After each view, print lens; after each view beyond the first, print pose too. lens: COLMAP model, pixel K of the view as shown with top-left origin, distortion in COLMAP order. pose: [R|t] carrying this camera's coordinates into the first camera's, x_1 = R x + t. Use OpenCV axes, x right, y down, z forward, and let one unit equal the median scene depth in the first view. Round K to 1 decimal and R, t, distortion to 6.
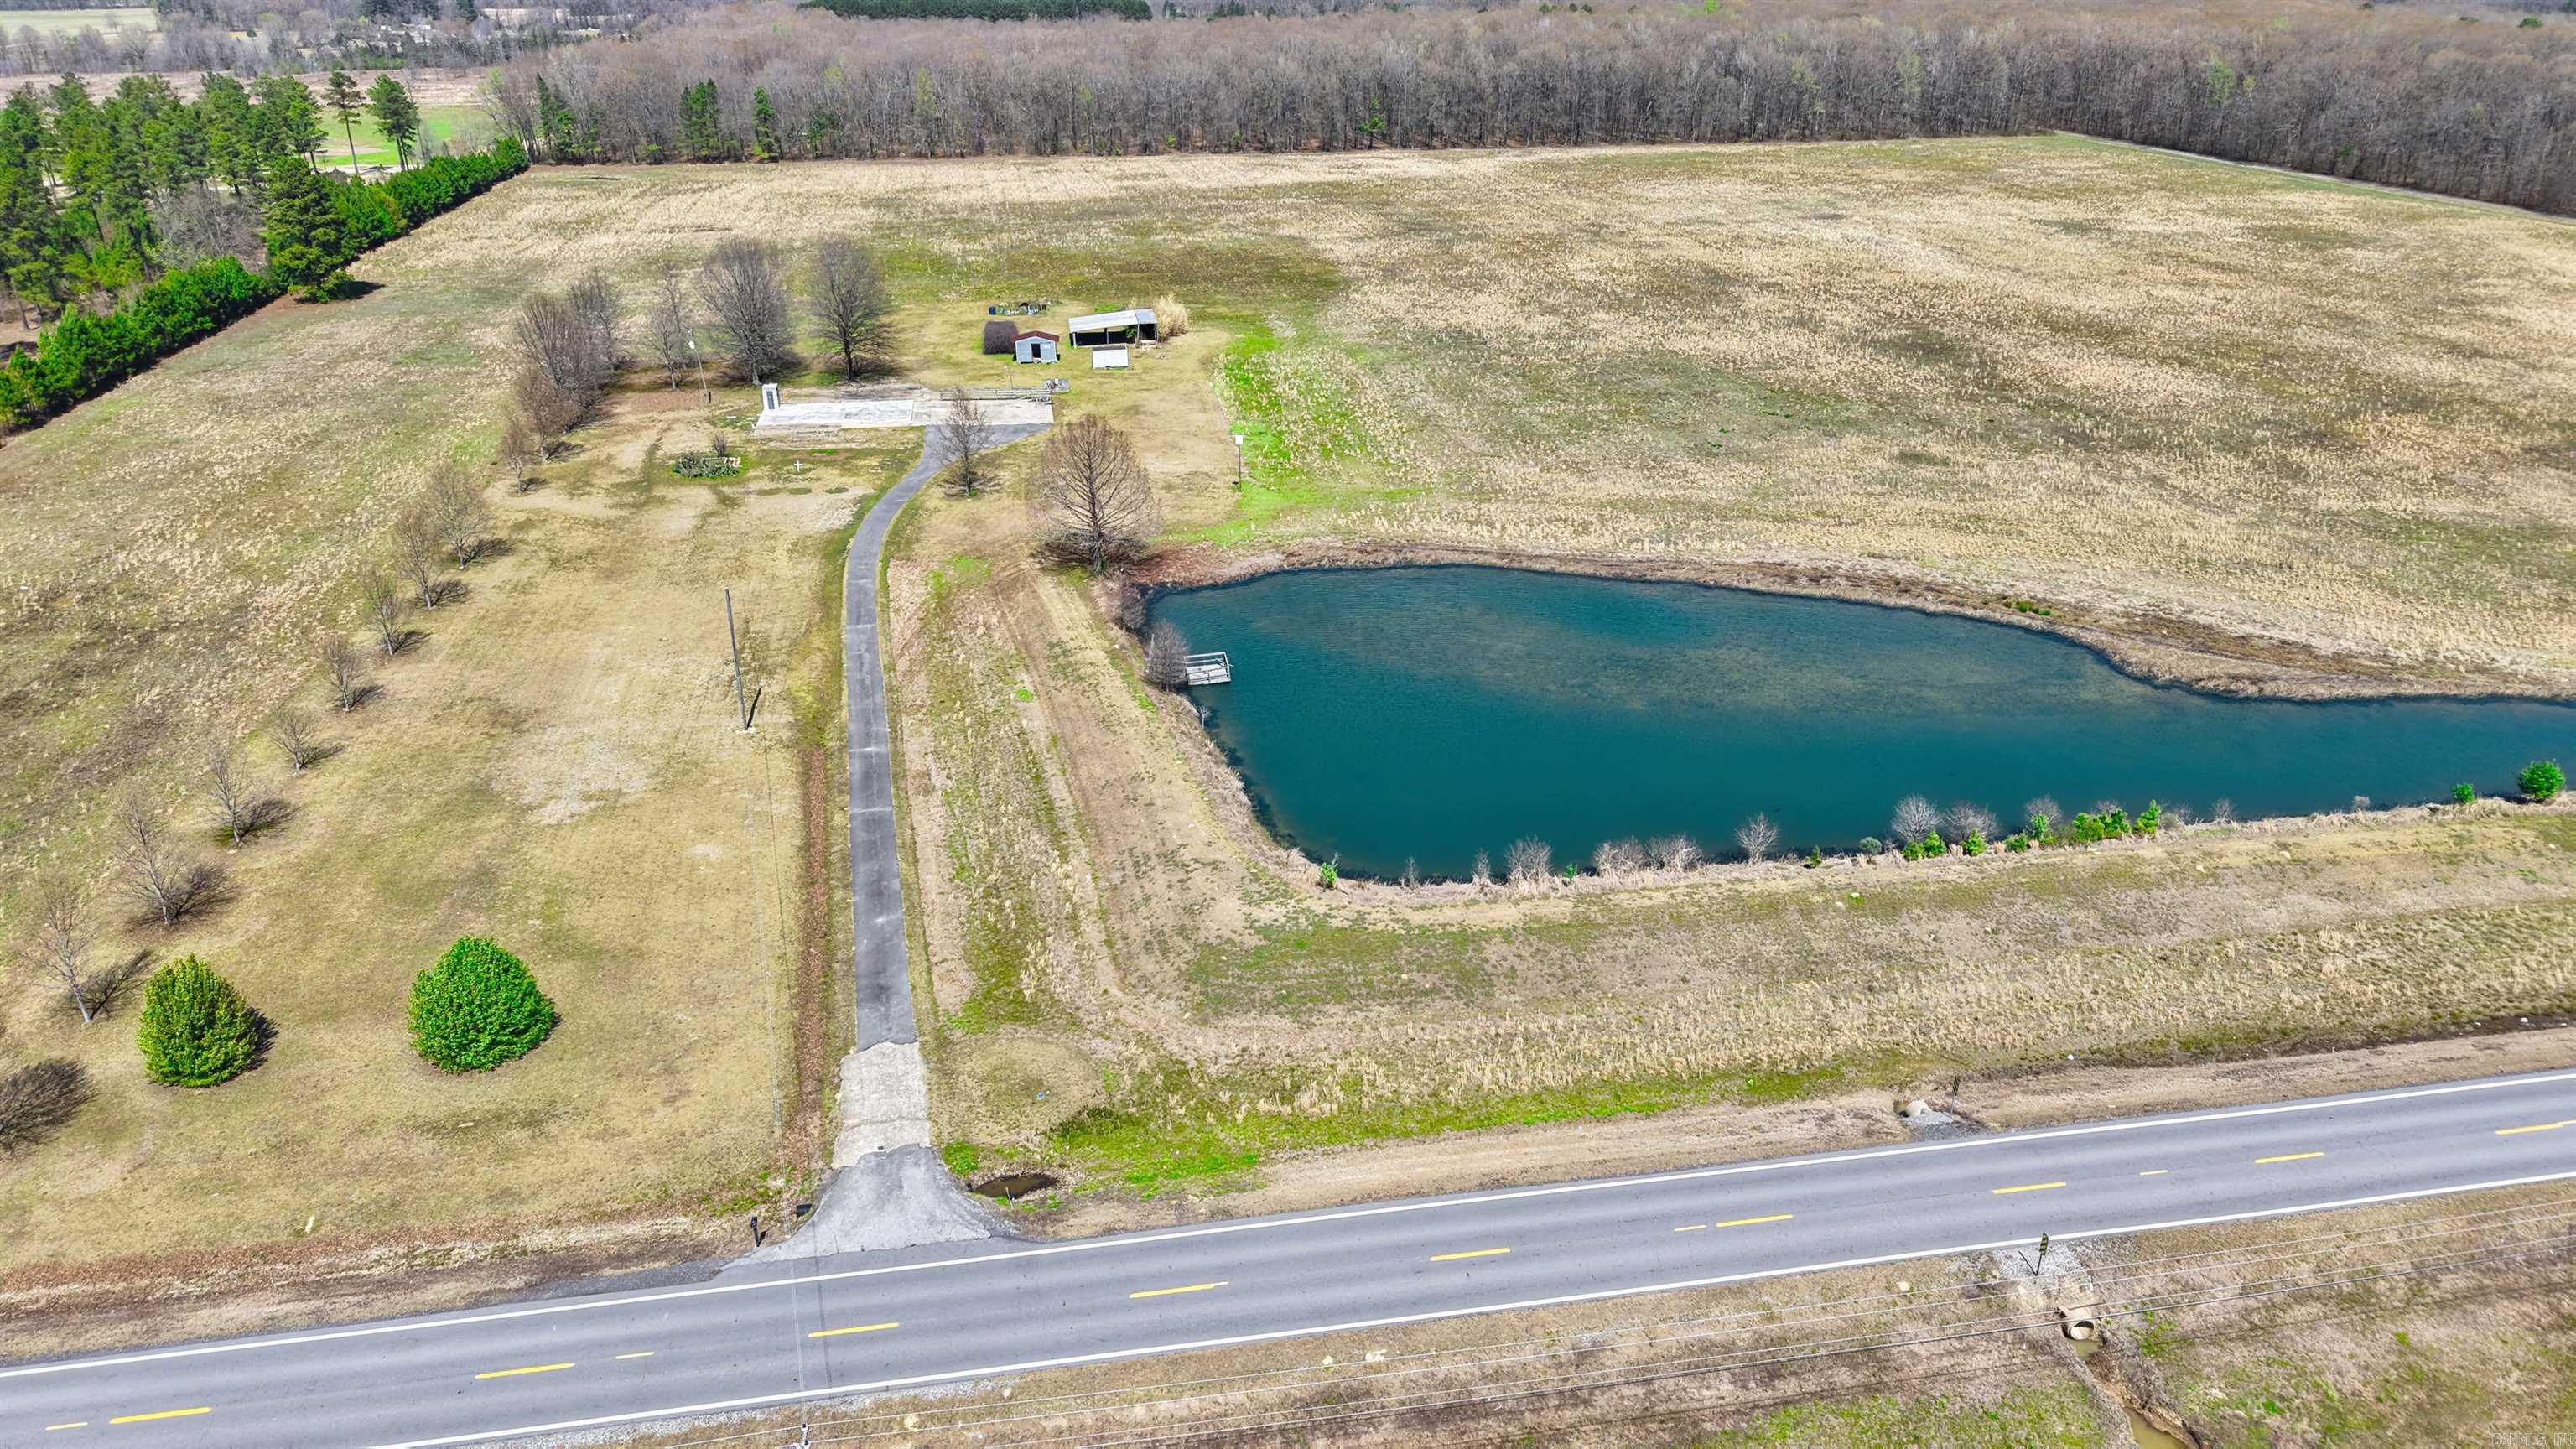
lens RADIAL K [[1715.3, 0, 1288.0], [0, 1715.3, 724.5], [0, 0, 1]] dist [0.024737, -0.024867]
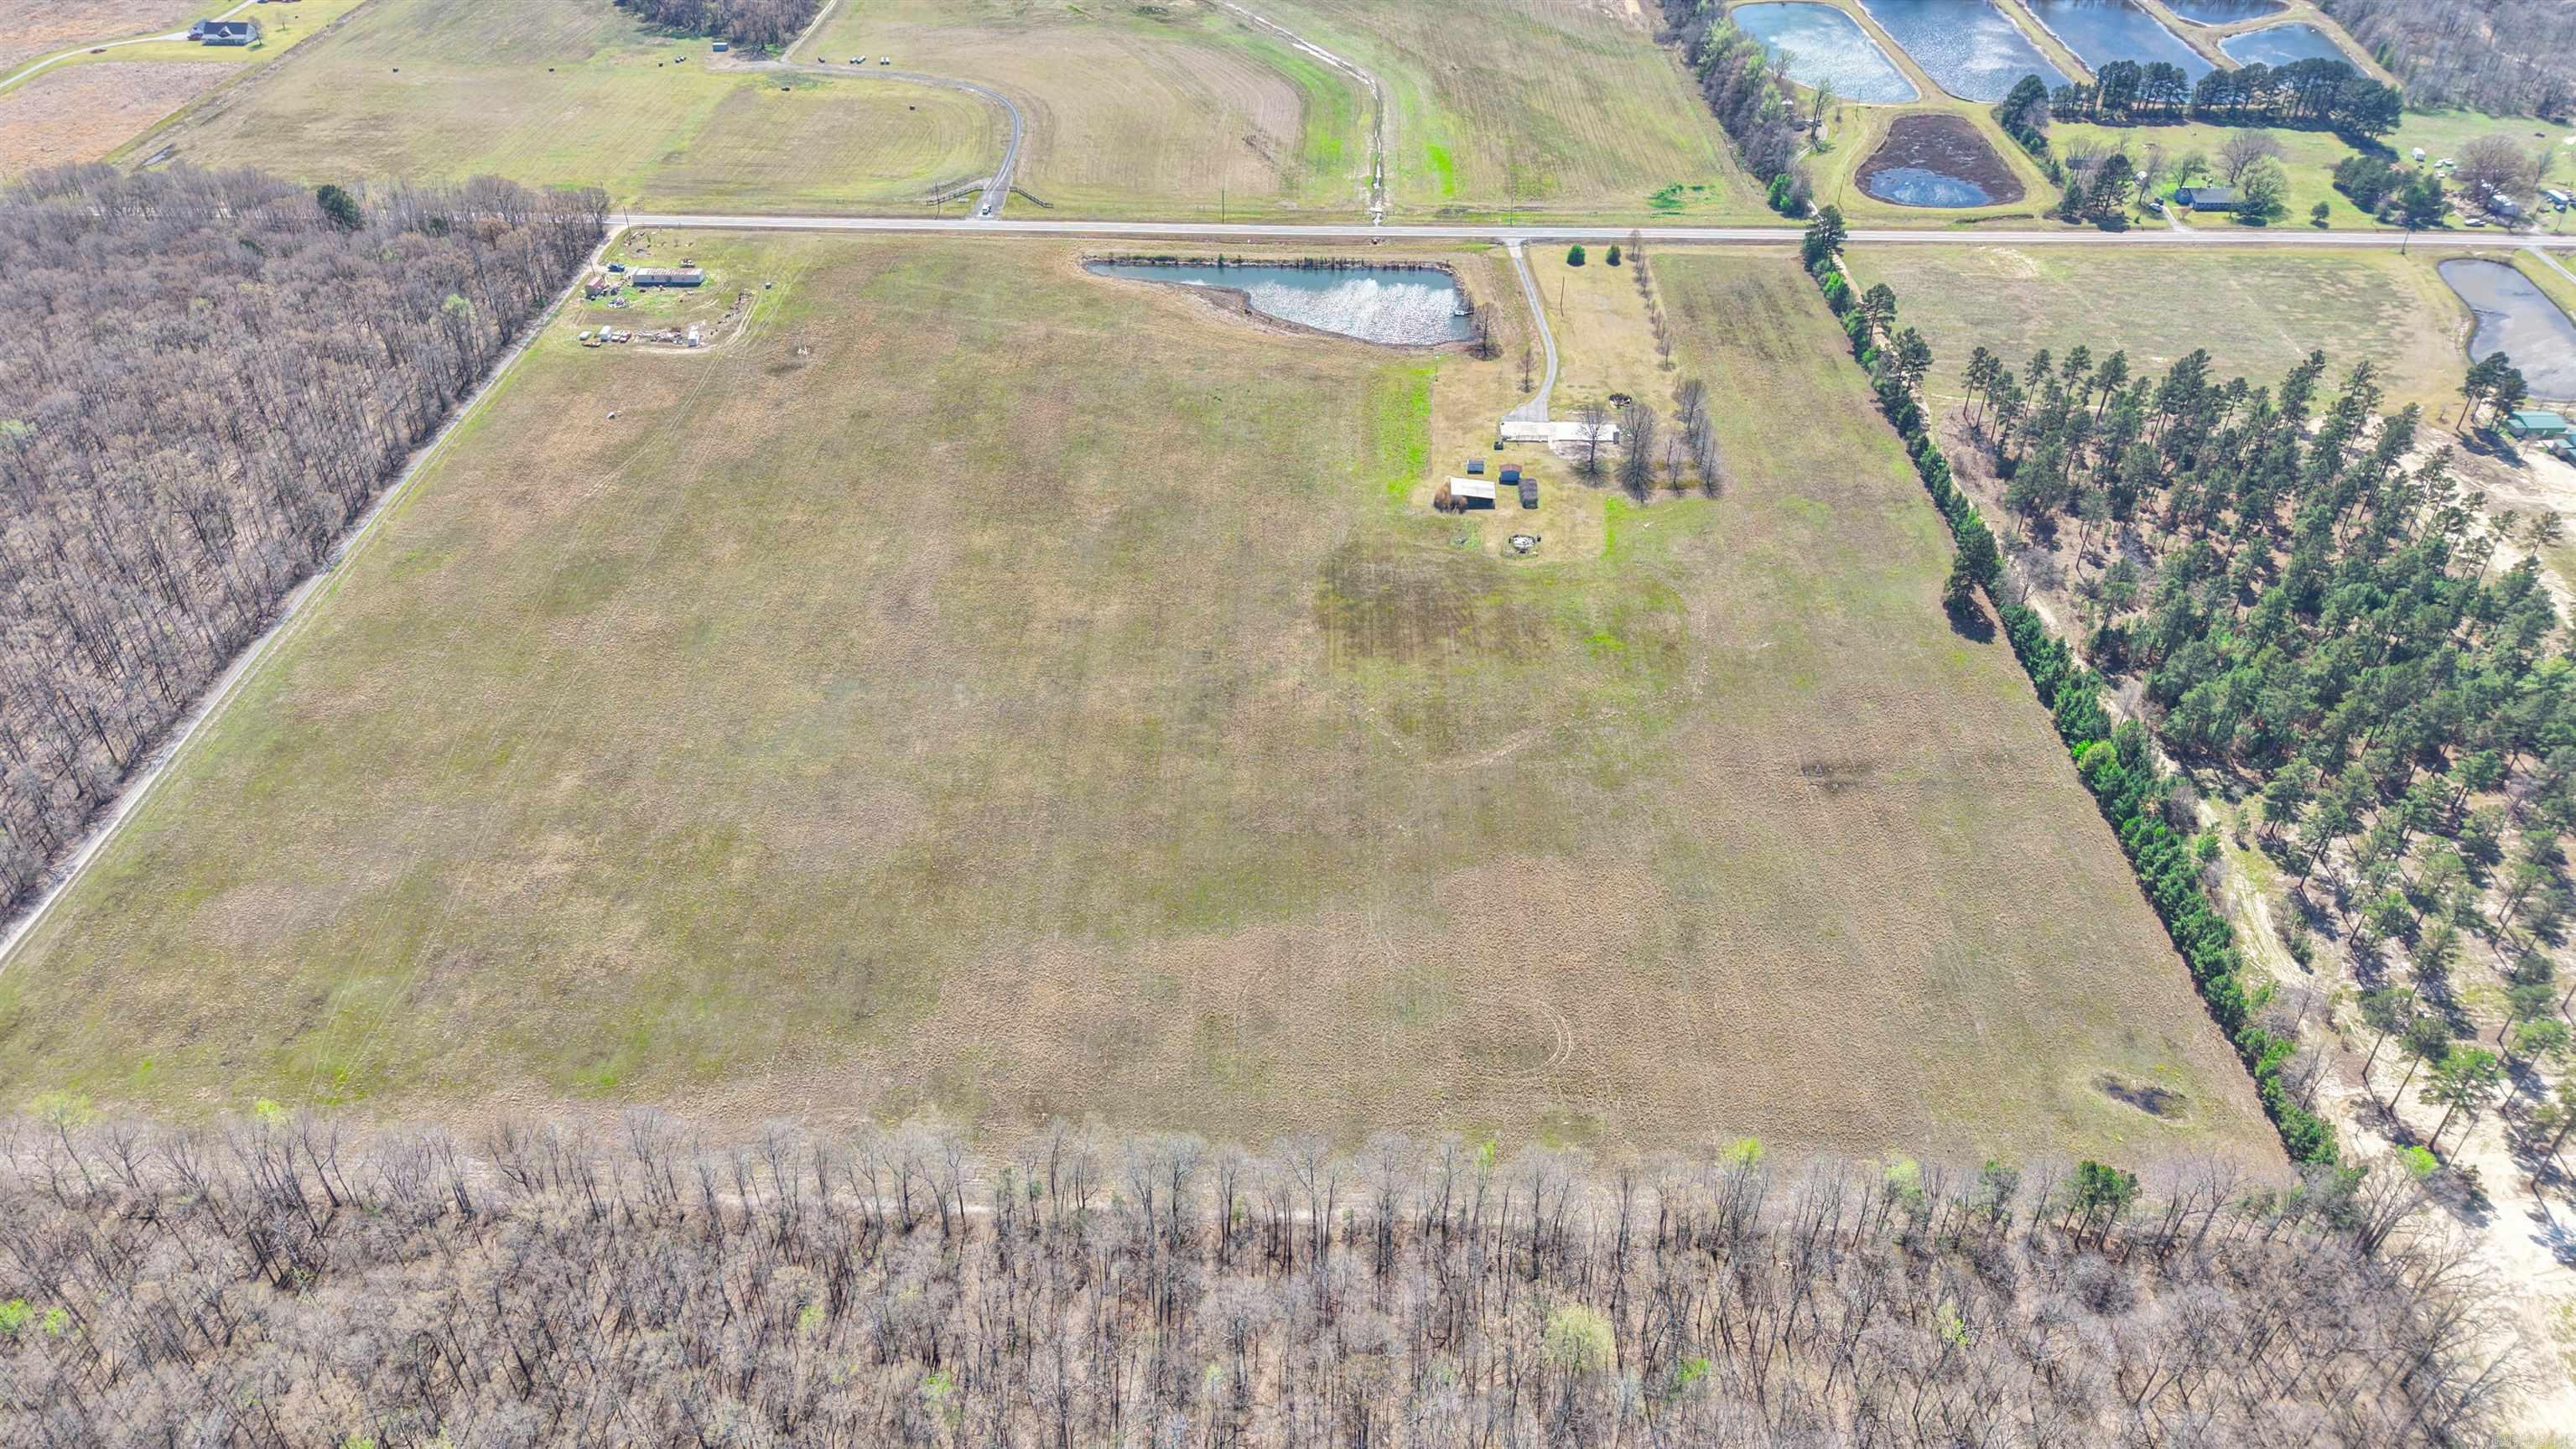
lens RADIAL K [[1715.3, 0, 1288.0], [0, 1715.3, 724.5], [0, 0, 1]] dist [0.024737, -0.024867]
pose [[-0.980443, -0.123838, 0.152959, -0.386323], [0.077918, 0.469446, 0.879516, -3.164156], [-0.180723, 0.874234, -0.450616, 3.688756]]
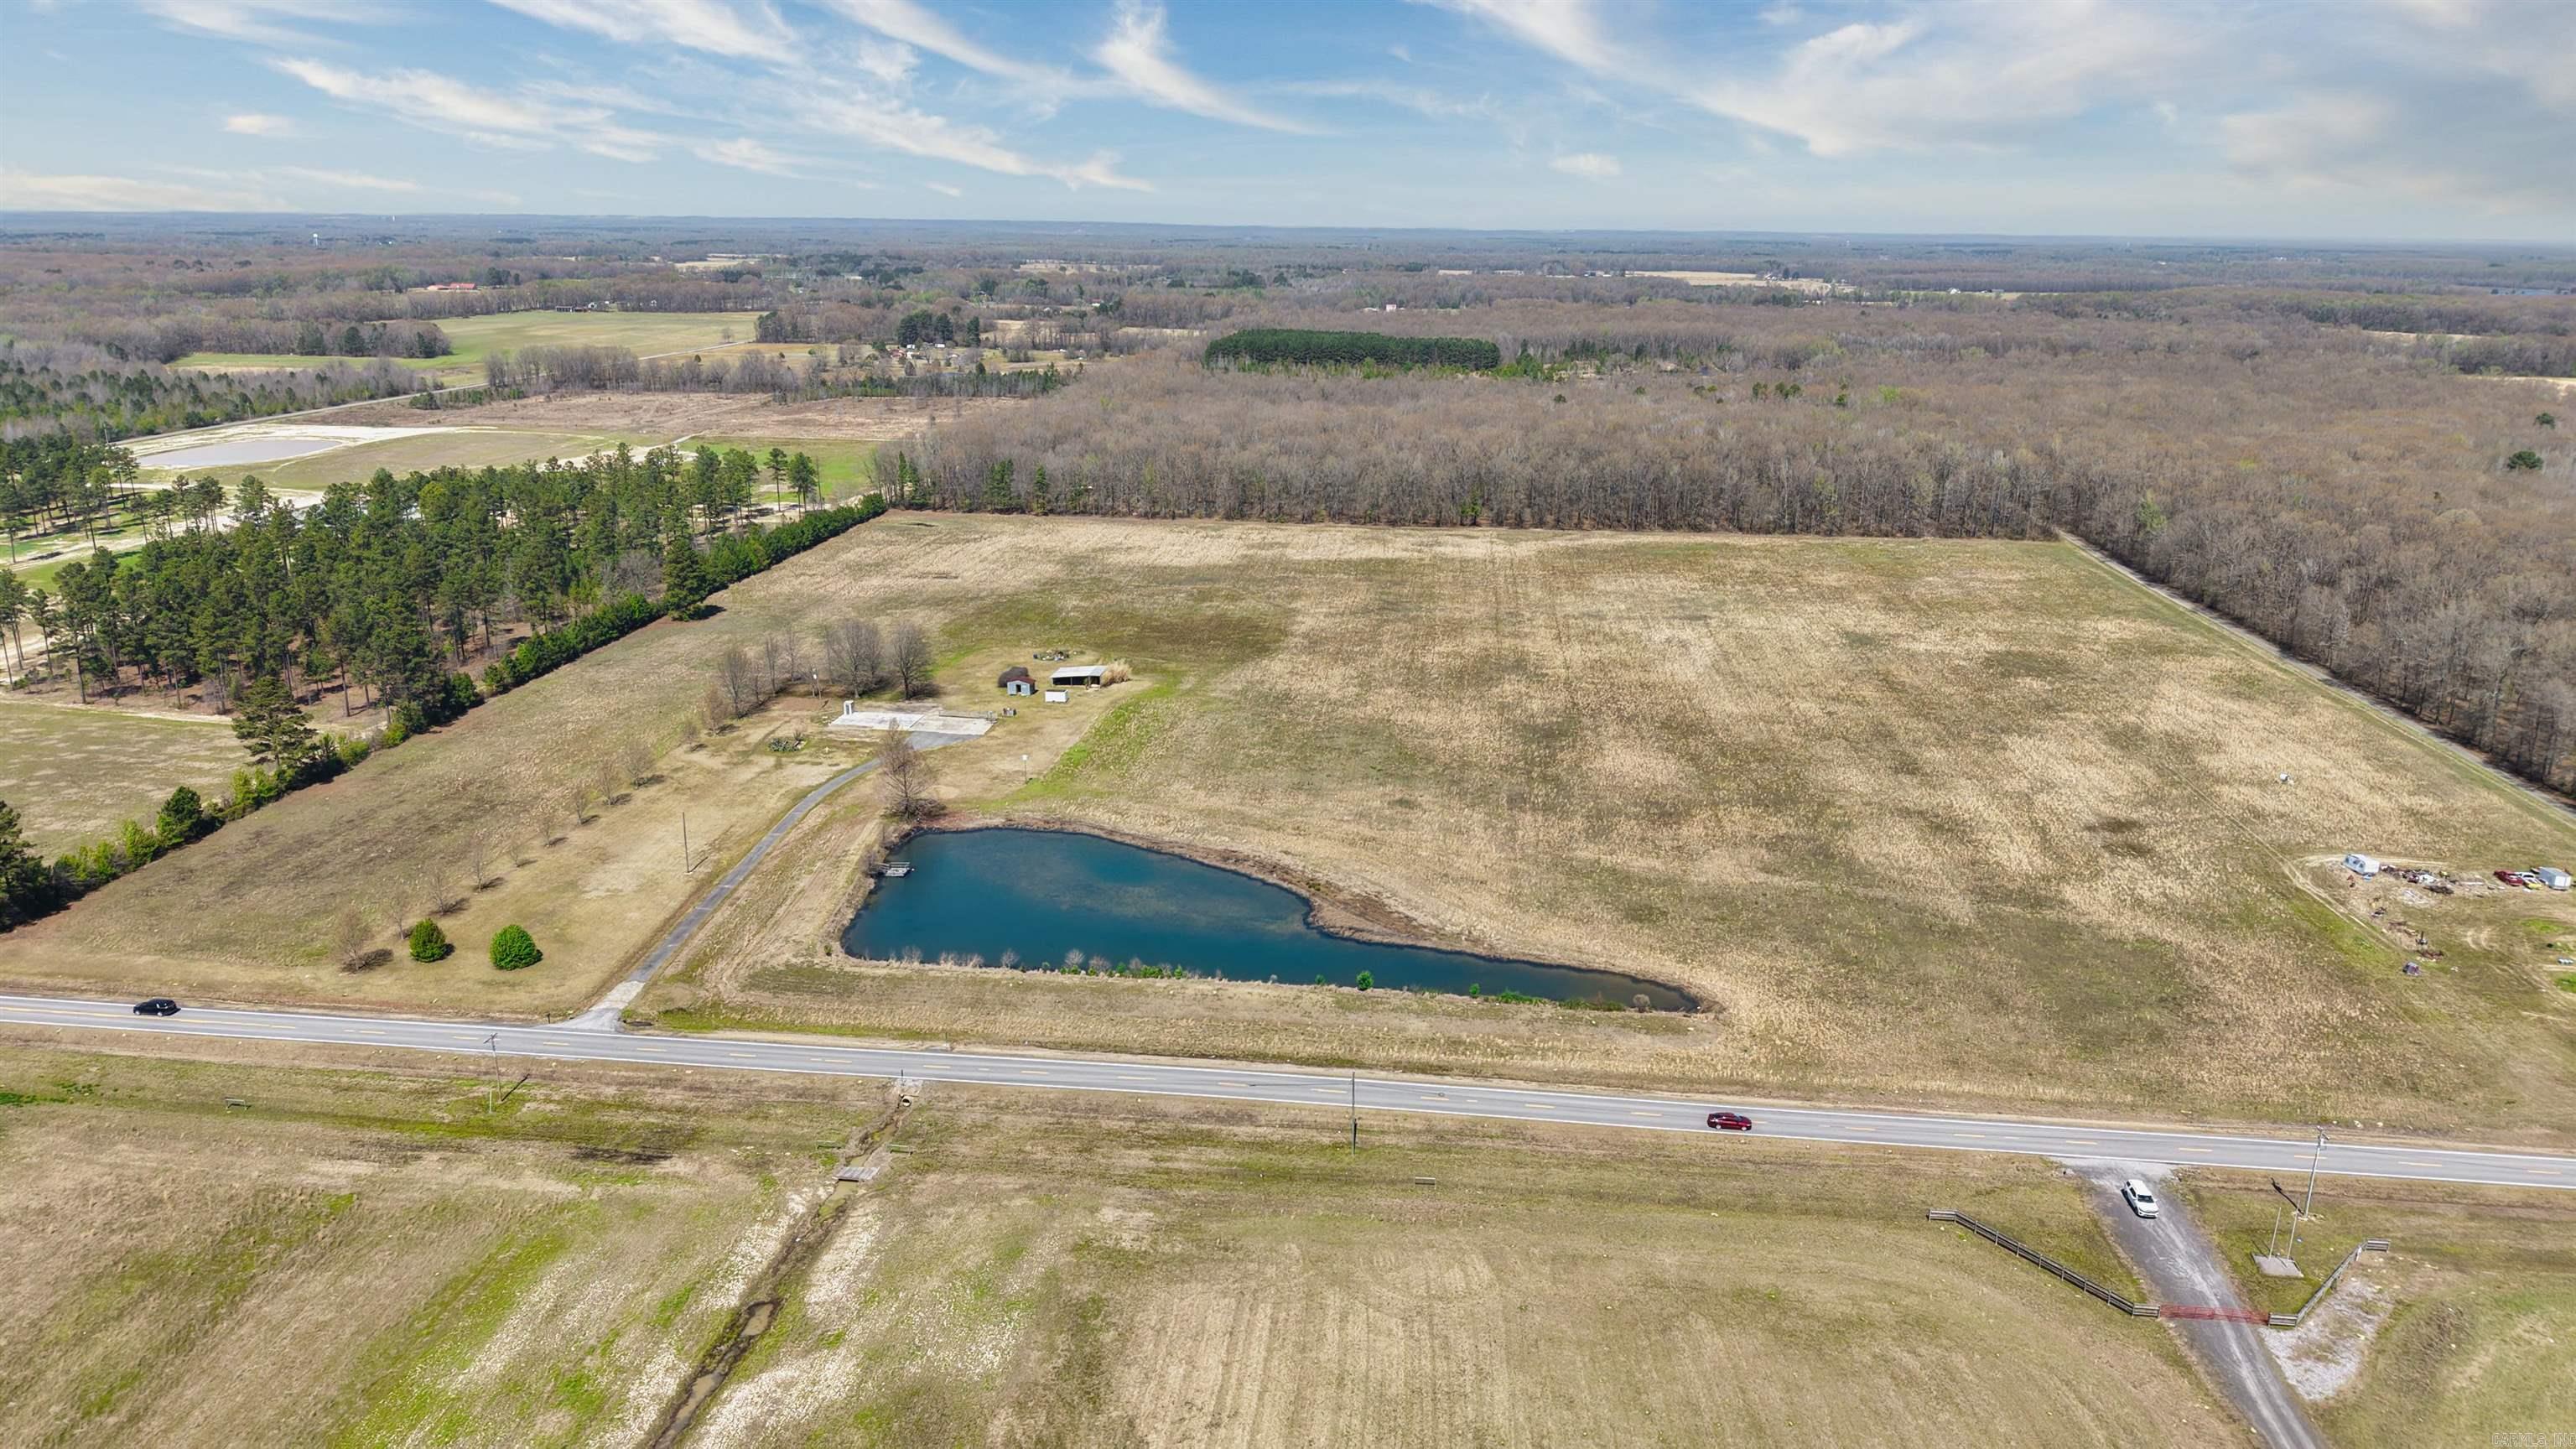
lens RADIAL K [[1714.1, 0, 1288.0], [0, 1714.1, 724.5], [0, 0, 1]] dist [0.087250, -0.153678]
pose [[0.958791, 0.087334, -0.270358, 0.937598], [-0.124528, 0.984487, -0.123604, -0.004905], [0.255369, 0.152177, 0.954793, -0.917667]]
